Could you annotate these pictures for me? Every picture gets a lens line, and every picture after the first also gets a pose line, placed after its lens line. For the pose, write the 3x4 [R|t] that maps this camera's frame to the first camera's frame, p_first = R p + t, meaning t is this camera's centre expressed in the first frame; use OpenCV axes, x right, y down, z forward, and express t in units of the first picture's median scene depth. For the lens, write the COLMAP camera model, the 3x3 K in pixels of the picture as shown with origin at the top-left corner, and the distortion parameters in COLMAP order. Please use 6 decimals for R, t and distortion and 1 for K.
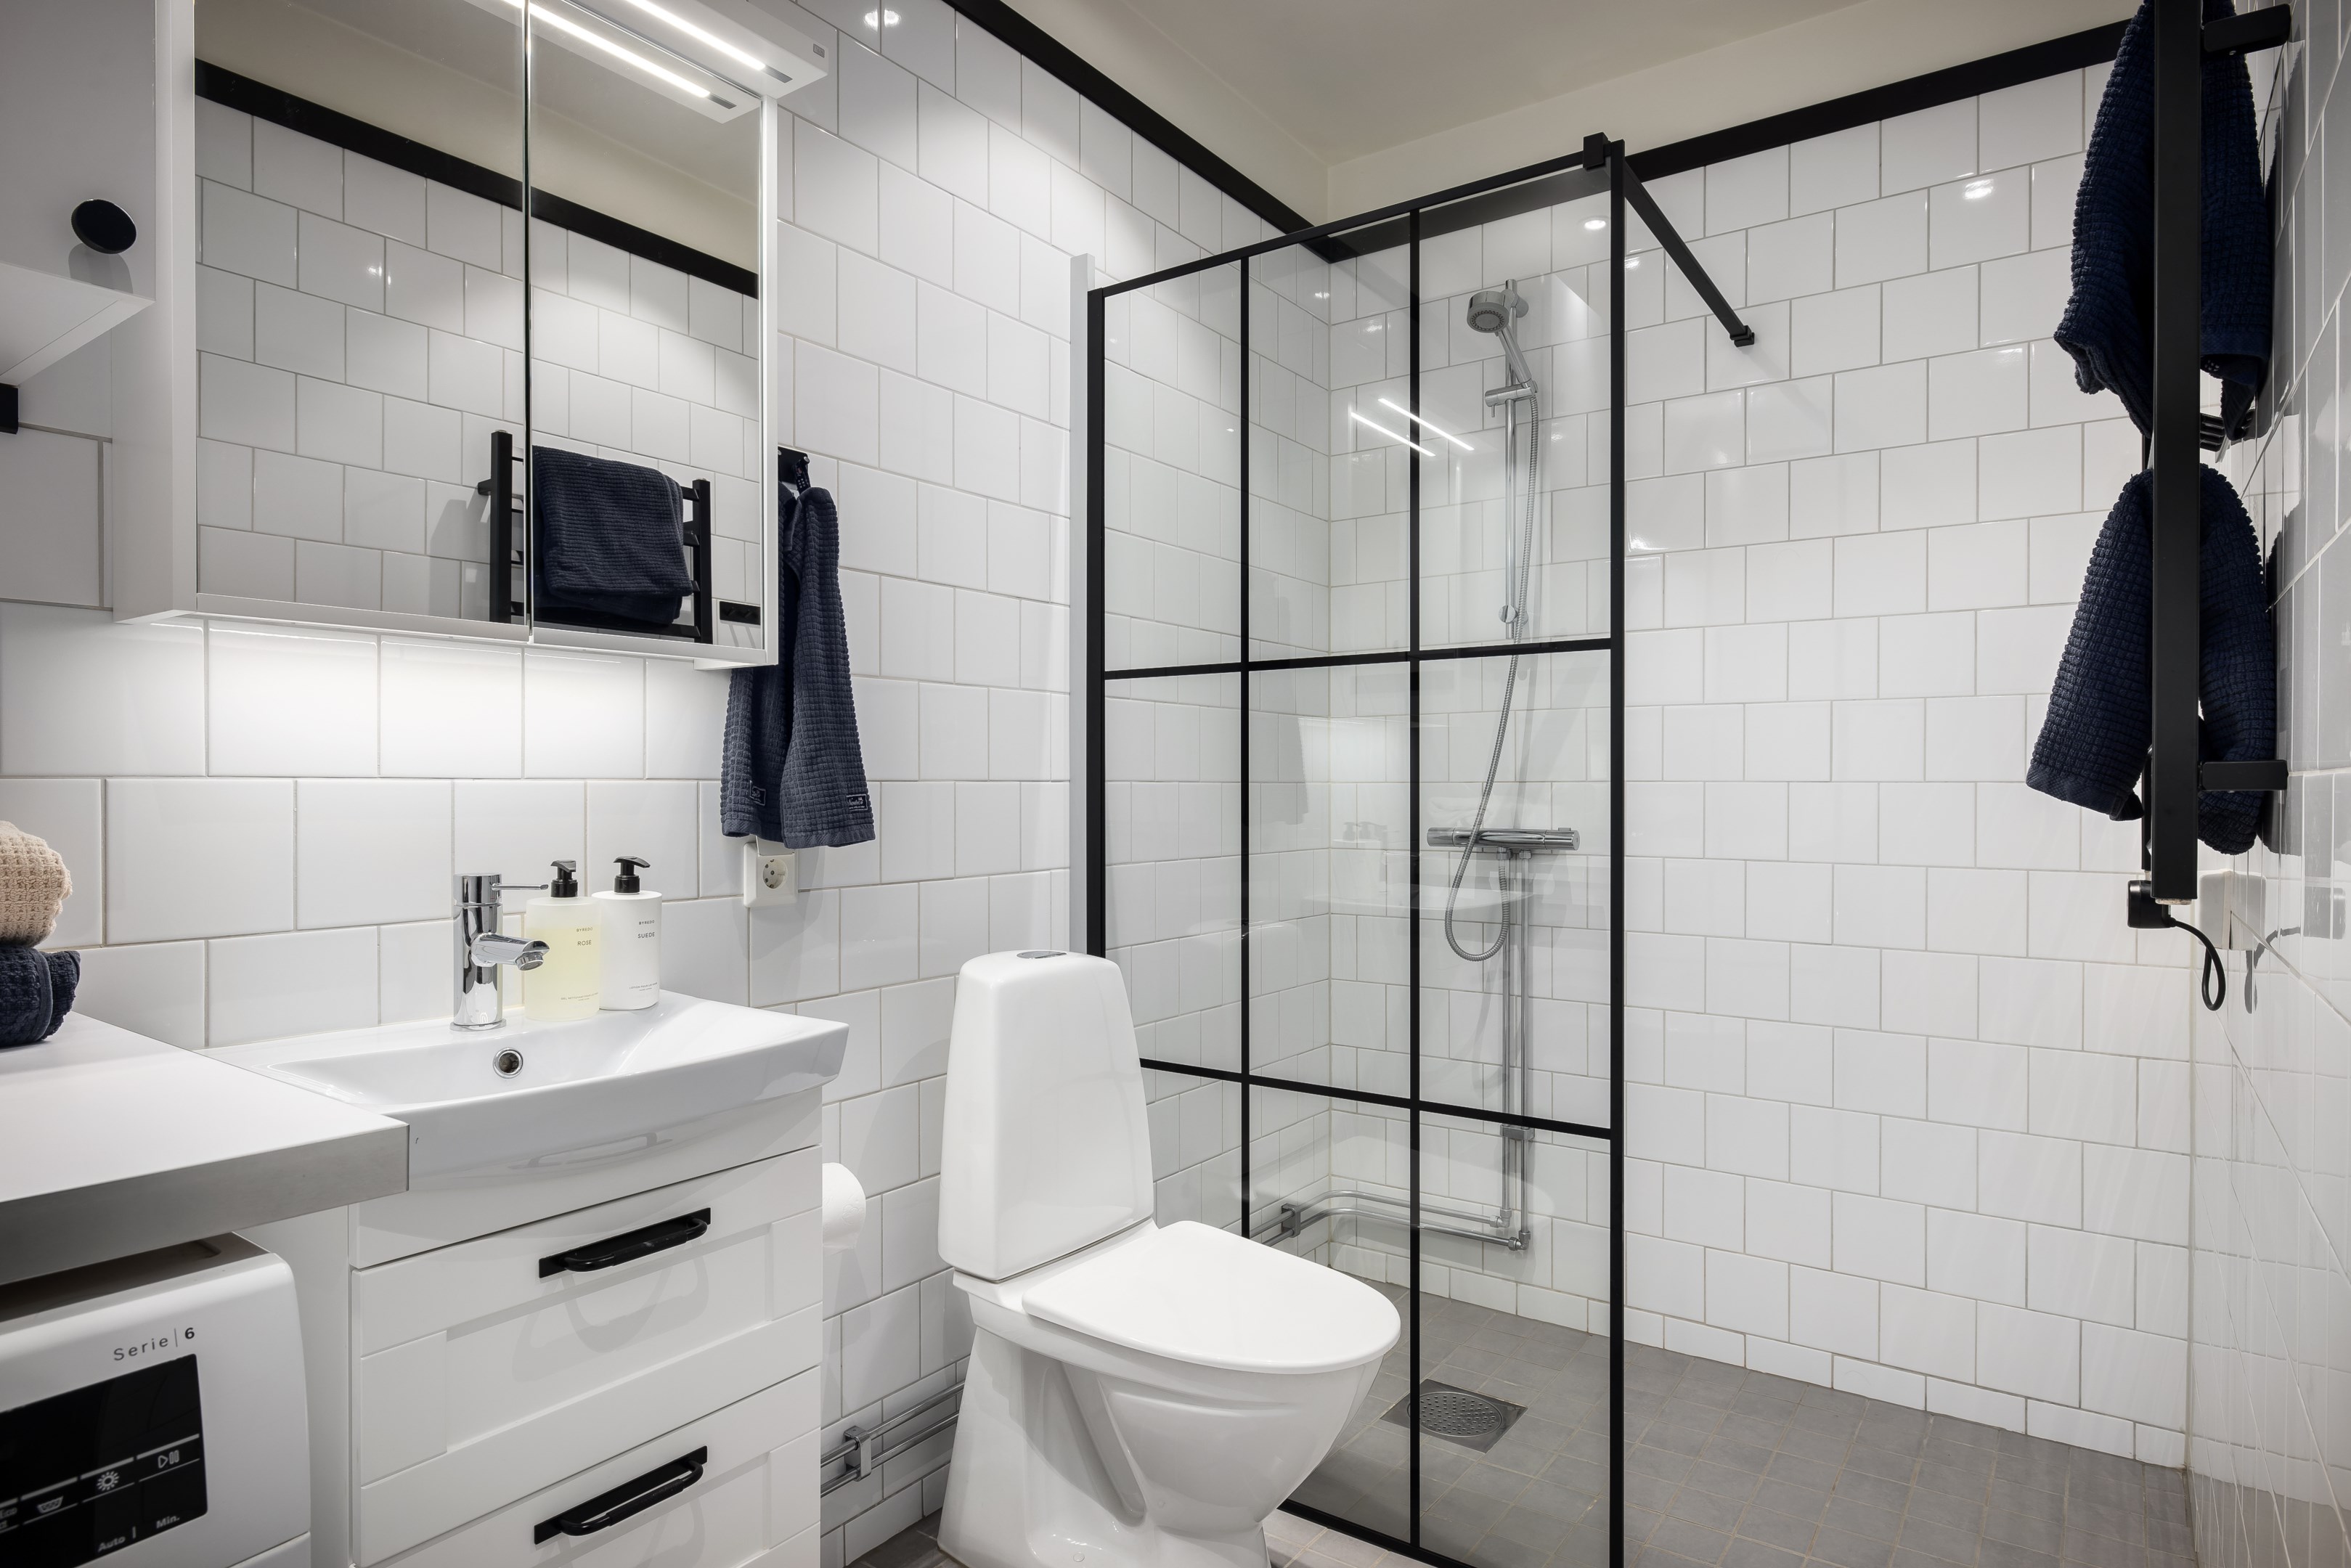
lens RADIAL K [[1306.7, 0, 1166.8], [0, 1306.7, 790.3], [0, 0, 1]] dist [0.006569, -0.003667]
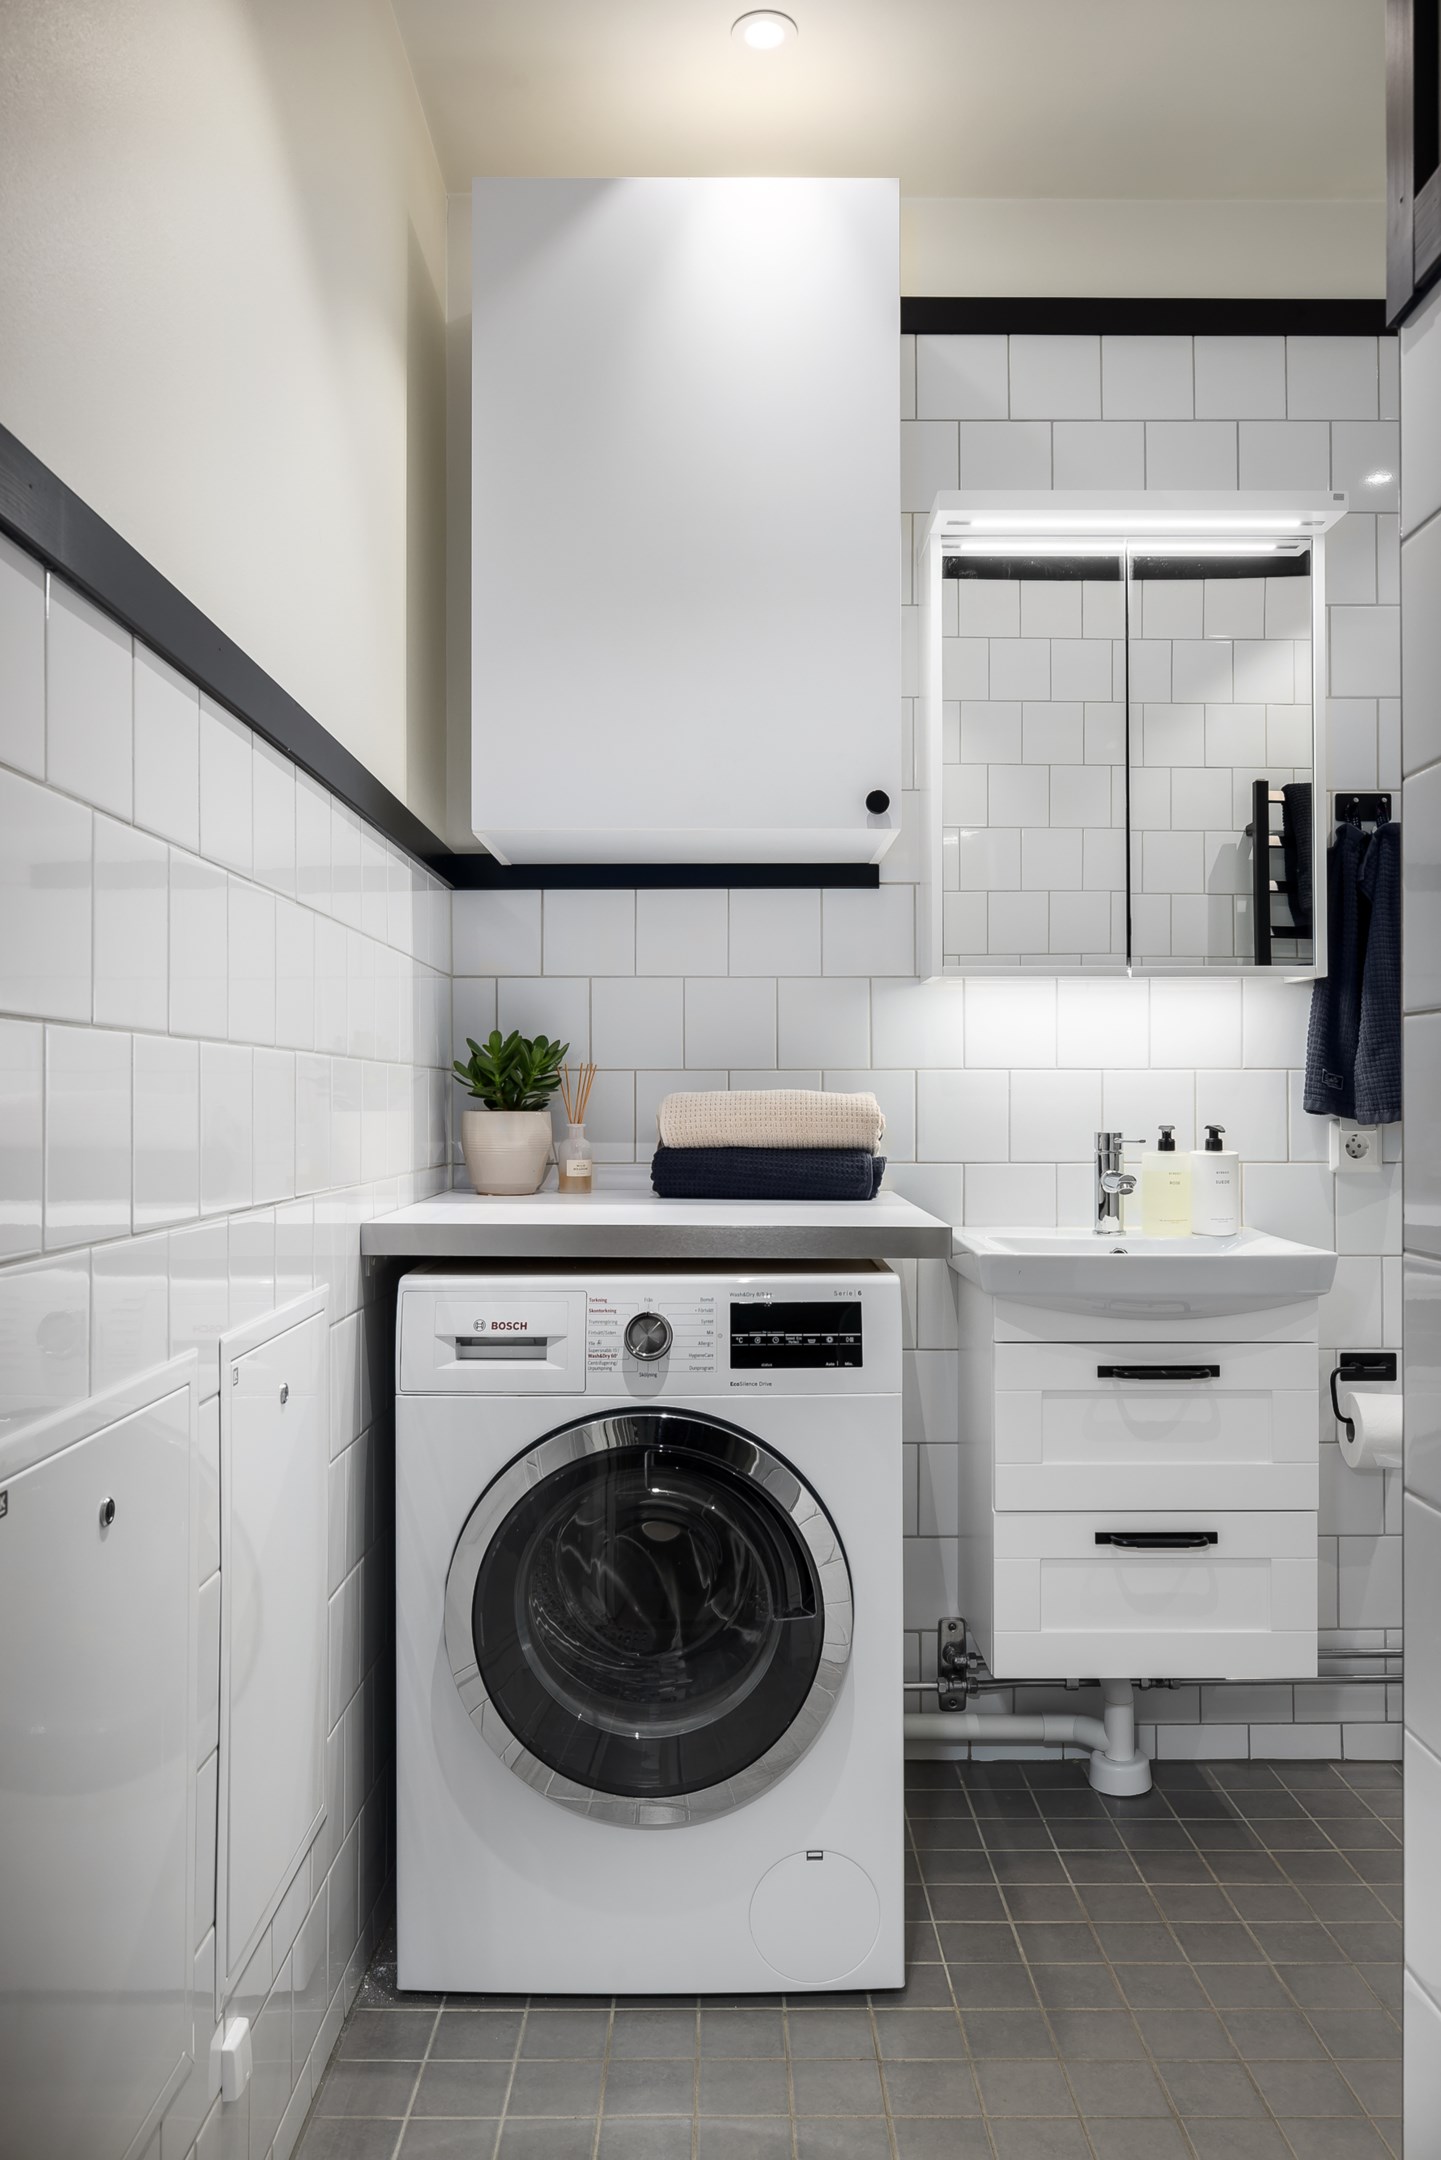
lens RADIAL K [[1609.9, 0, 720.1], [0, 1609.9, 1083.1], [0, 0, 1]] dist [-0.003170, -0.000664]
pose [[0.585714, -0.011092, -0.810442, 0.652245], [-0.002023, 0.999883, -0.015146, 0.033755], [0.810515, 0.010511, 0.585623, -0.407110]]
